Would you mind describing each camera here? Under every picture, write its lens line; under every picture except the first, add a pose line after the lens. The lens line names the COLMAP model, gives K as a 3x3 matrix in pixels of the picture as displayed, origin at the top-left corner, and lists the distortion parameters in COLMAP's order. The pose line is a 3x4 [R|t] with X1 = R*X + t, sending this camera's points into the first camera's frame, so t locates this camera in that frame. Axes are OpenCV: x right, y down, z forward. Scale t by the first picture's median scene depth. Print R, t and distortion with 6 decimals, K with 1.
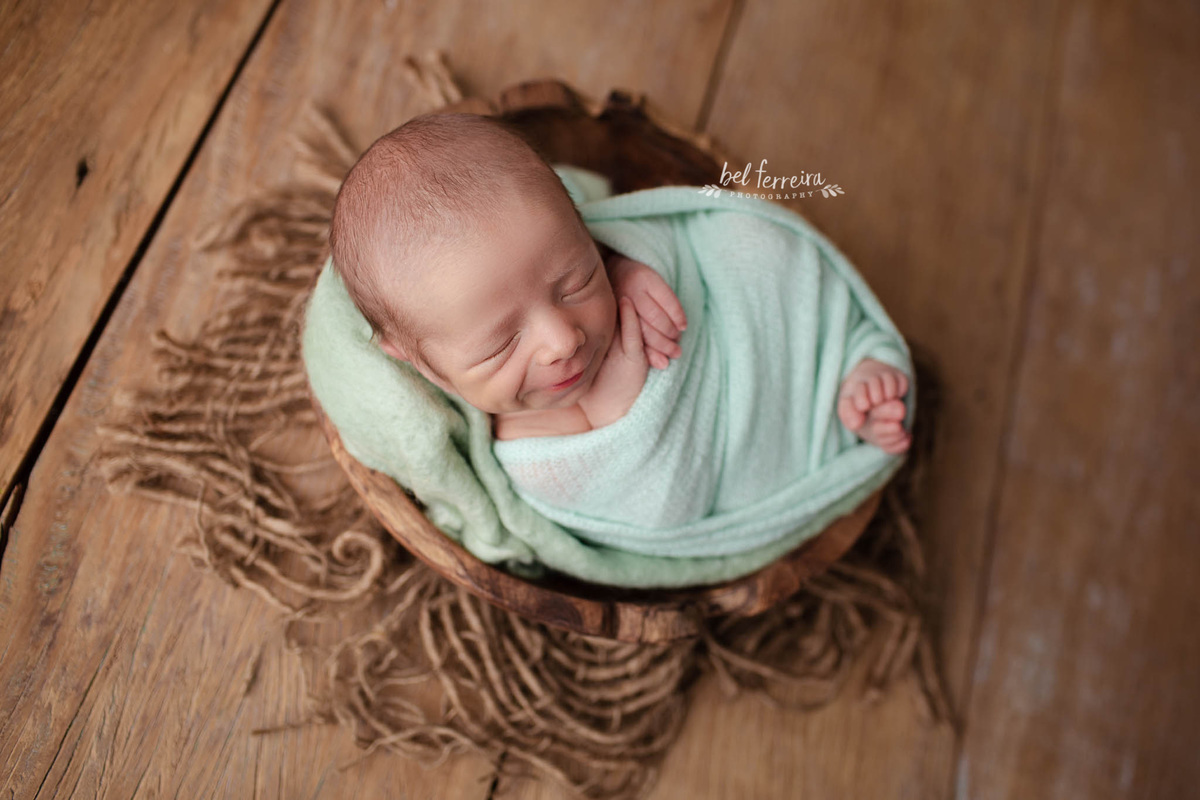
lens RADIAL K [[1165.2, 0, 601.6], [0, 1165.2, 429.9], [0, 0, 1]] dist [-0.008635, -0.009547]
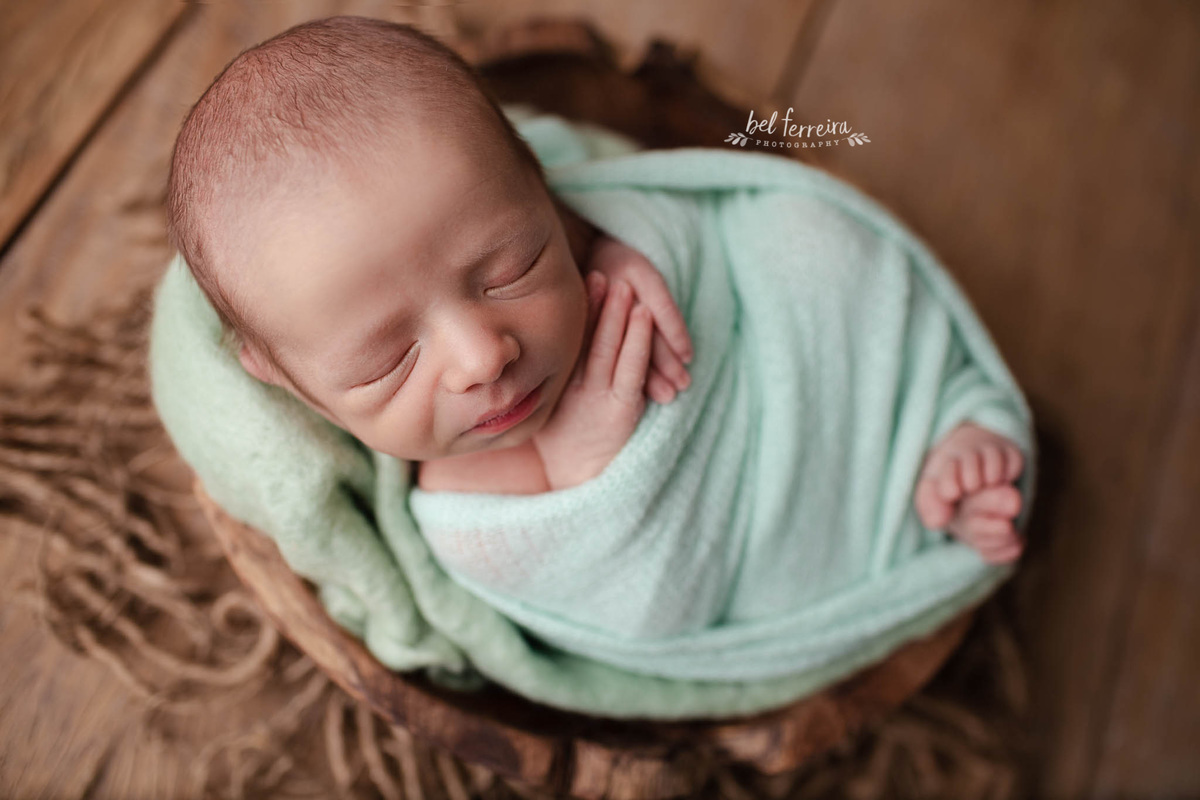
lens RADIAL K [[1153.1, 0, 591.3], [0, 1153.1, 399.9], [0, 0, 1]] dist [-0.015133, -0.007247]
pose [[0.991598, 0.079778, -0.101827, 0.077564], [-0.083556, 0.995943, -0.033394, -0.032580], [0.098750, 0.041622, 0.994241, 0.308059]]
